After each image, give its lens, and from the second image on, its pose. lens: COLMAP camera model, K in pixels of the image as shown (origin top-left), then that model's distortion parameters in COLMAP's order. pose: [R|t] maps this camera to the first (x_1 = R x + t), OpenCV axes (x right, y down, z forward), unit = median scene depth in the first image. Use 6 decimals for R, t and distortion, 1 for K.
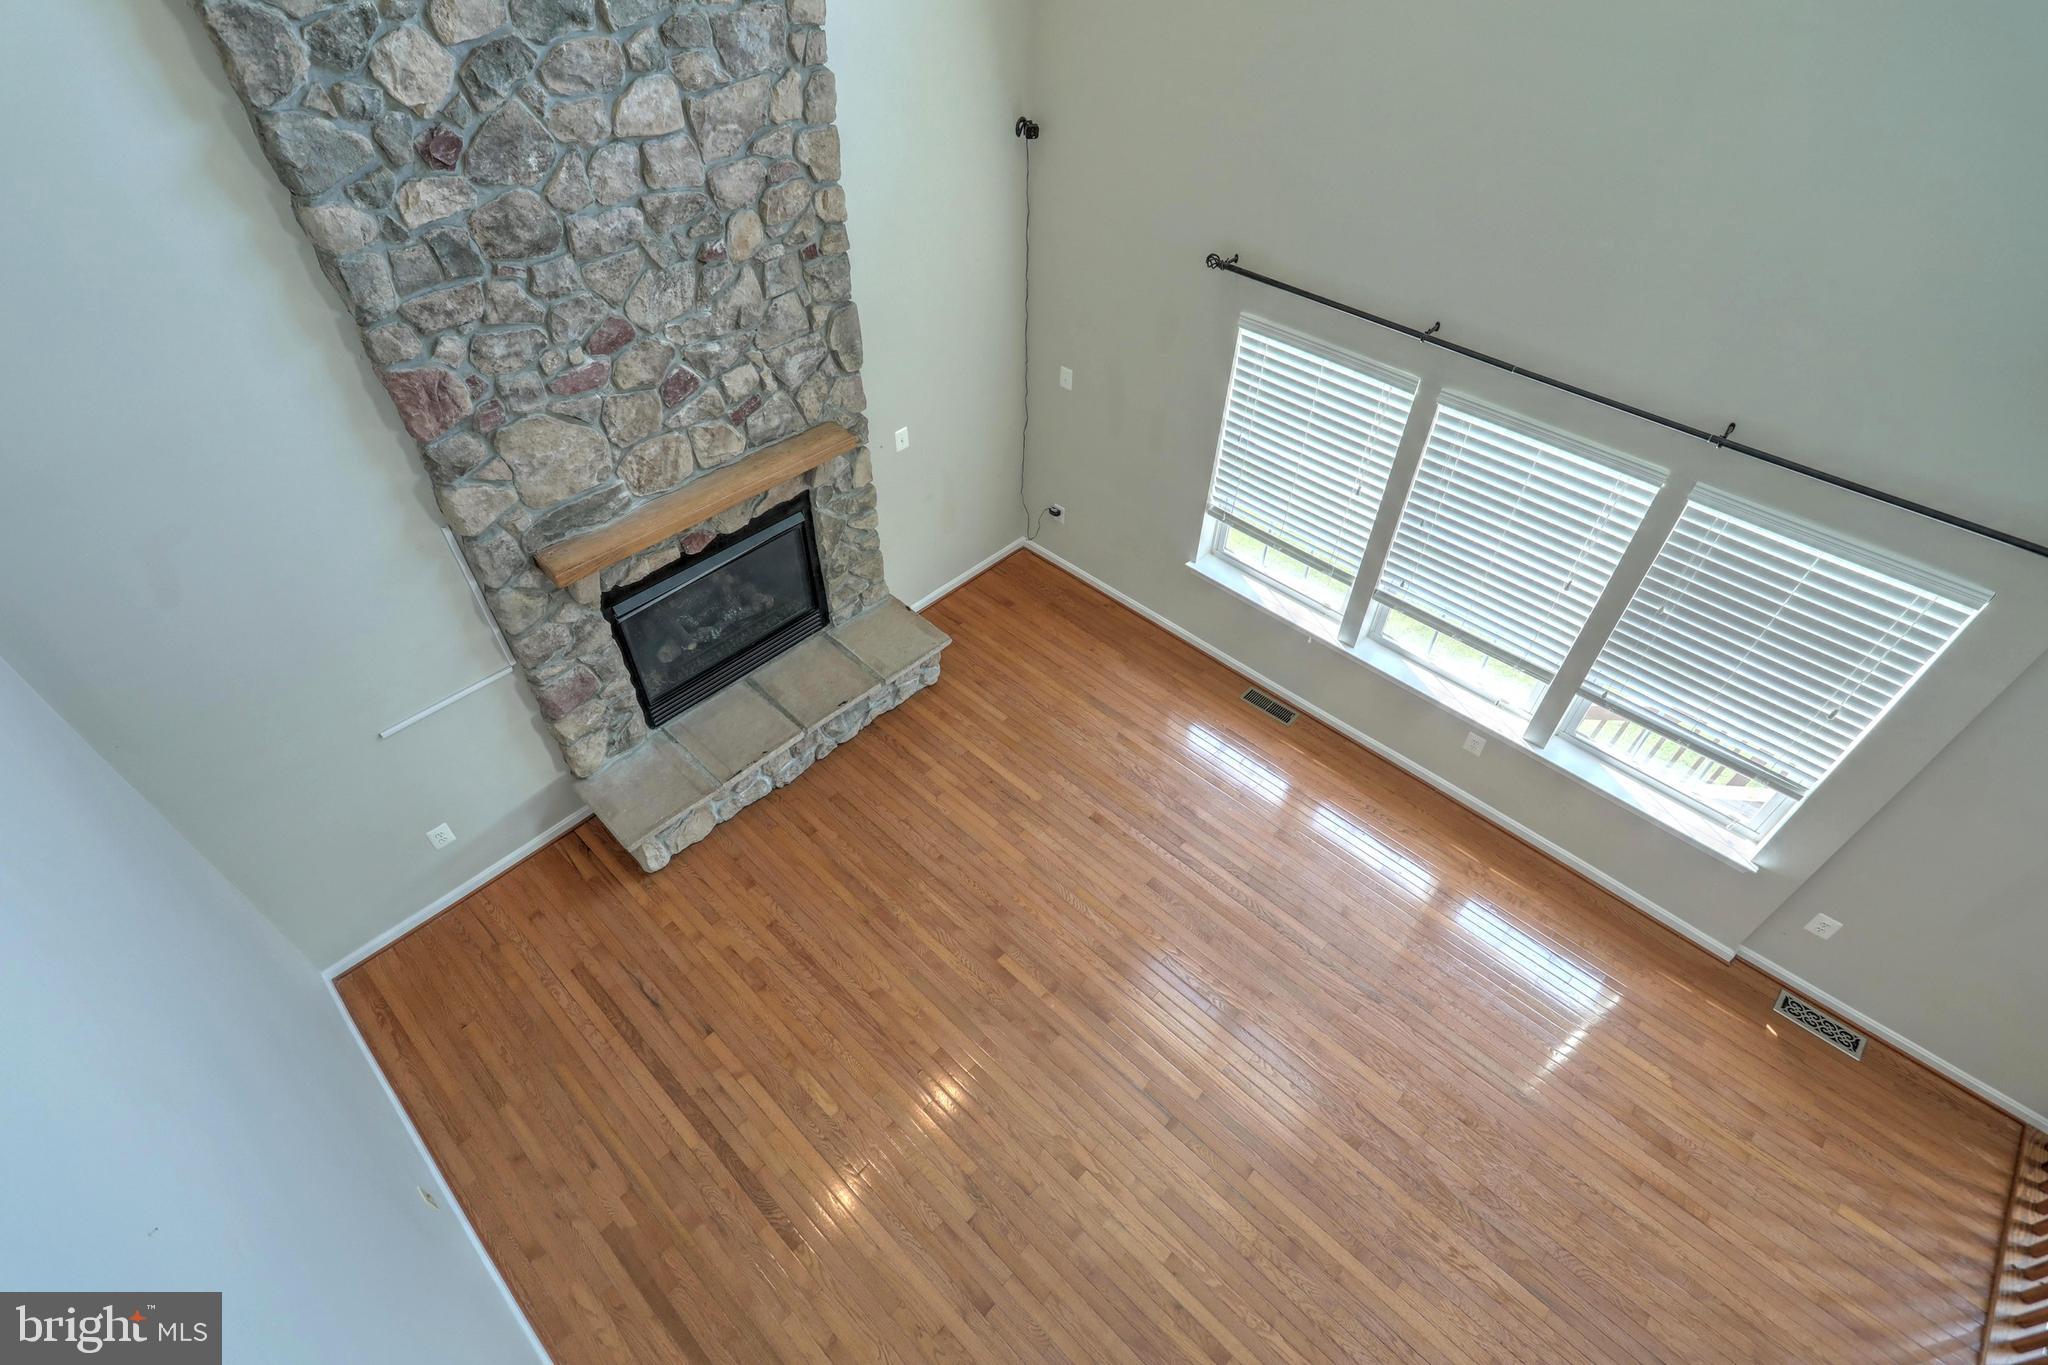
lens RADIAL K [[963.4, 0, 1030.6], [0, 963.4, 682.0], [0, 0, 1]] dist [0.000096, -0.000012]
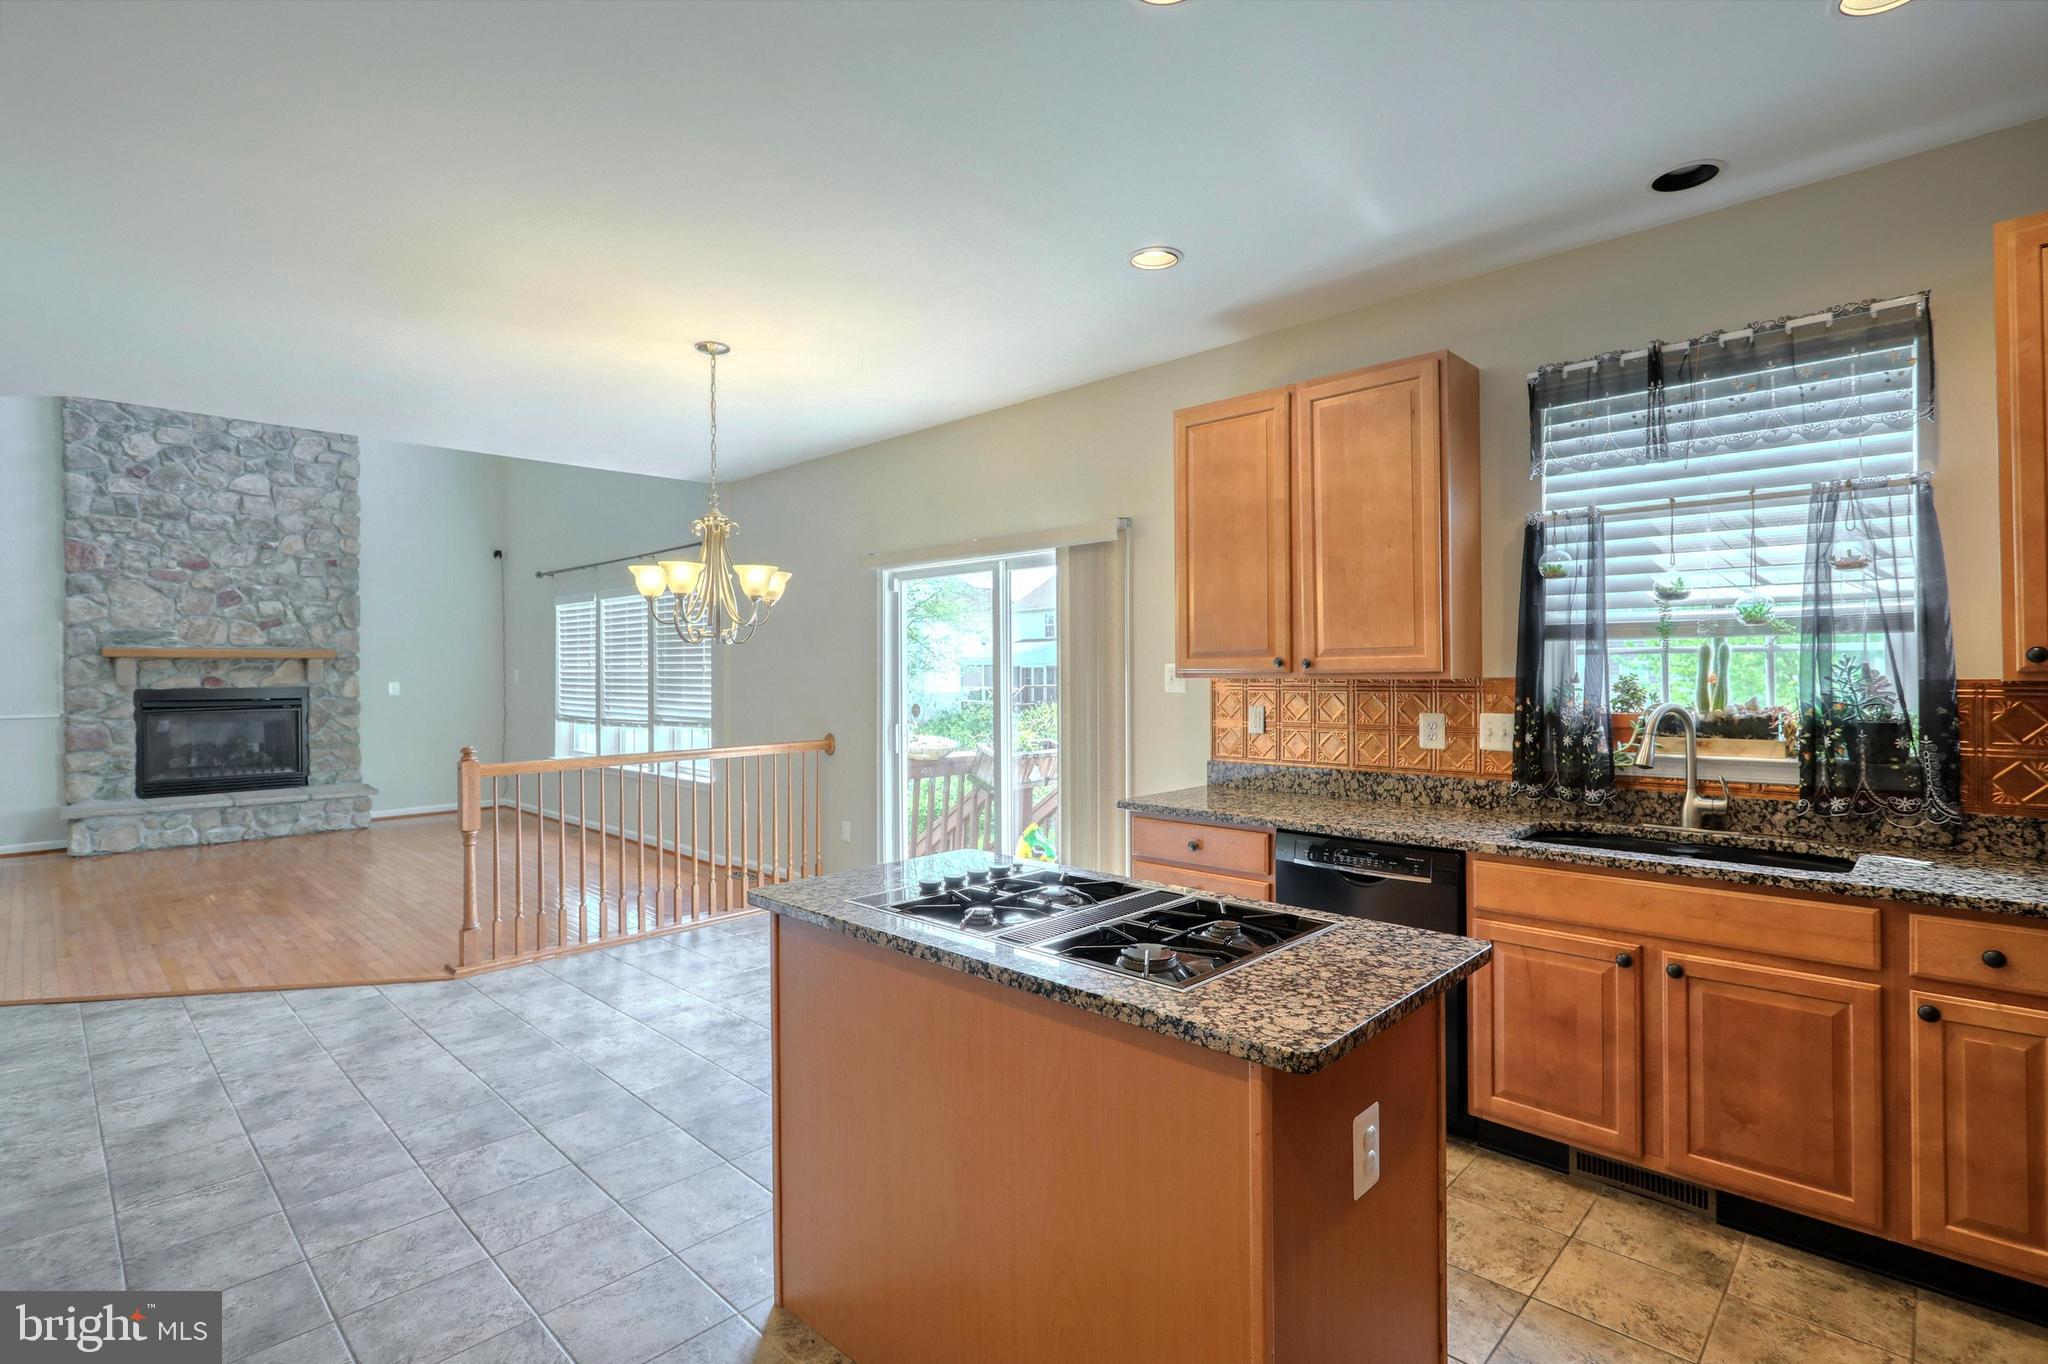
lens RADIAL K [[963.6, 0, 1029.9], [0, 963.6, 671.6], [0, 0, 1]] dist [0.000255, 0.000871]
pose [[0.999634, -0.024083, -0.012294, 1.431188], [0.008502, 0.711552, -0.702582, 1.327432], [0.025668, 0.702221, 0.711497, -0.335855]]
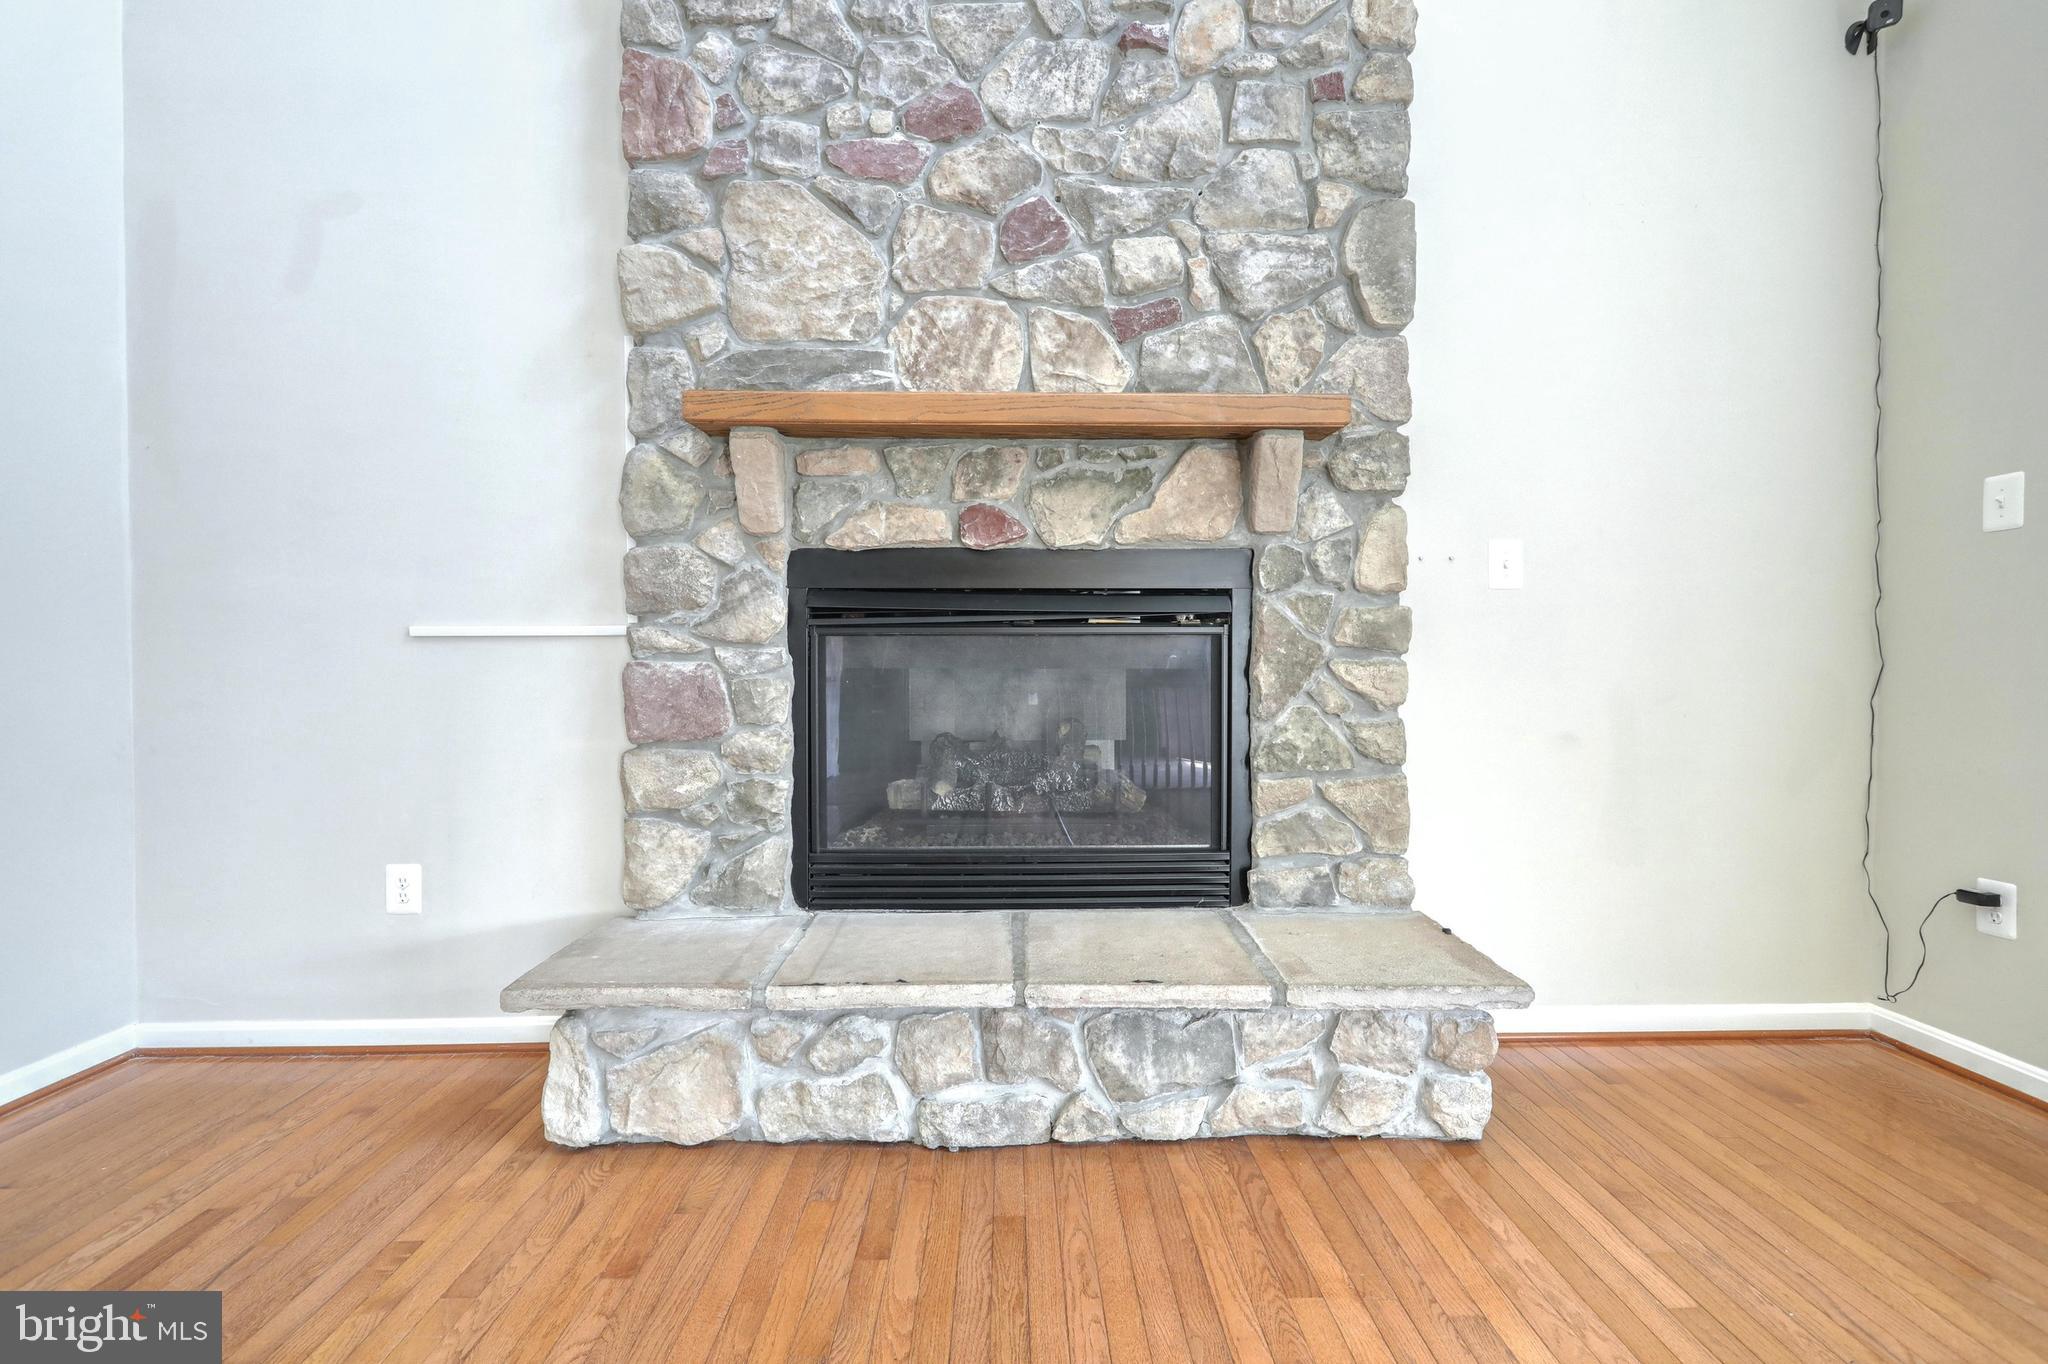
lens RADIAL K [[968.4, 0, 1026.1], [0, 968.4, 680.0], [0, 0, 1]] dist [-0.000782, 0.000067]
pose [[0.698607, -0.009201, -0.715446, 0.057971], [-0.493749, 0.717484, -0.491354, 0.193025], [0.517842, 0.696514, 0.496697, 0.925122]]
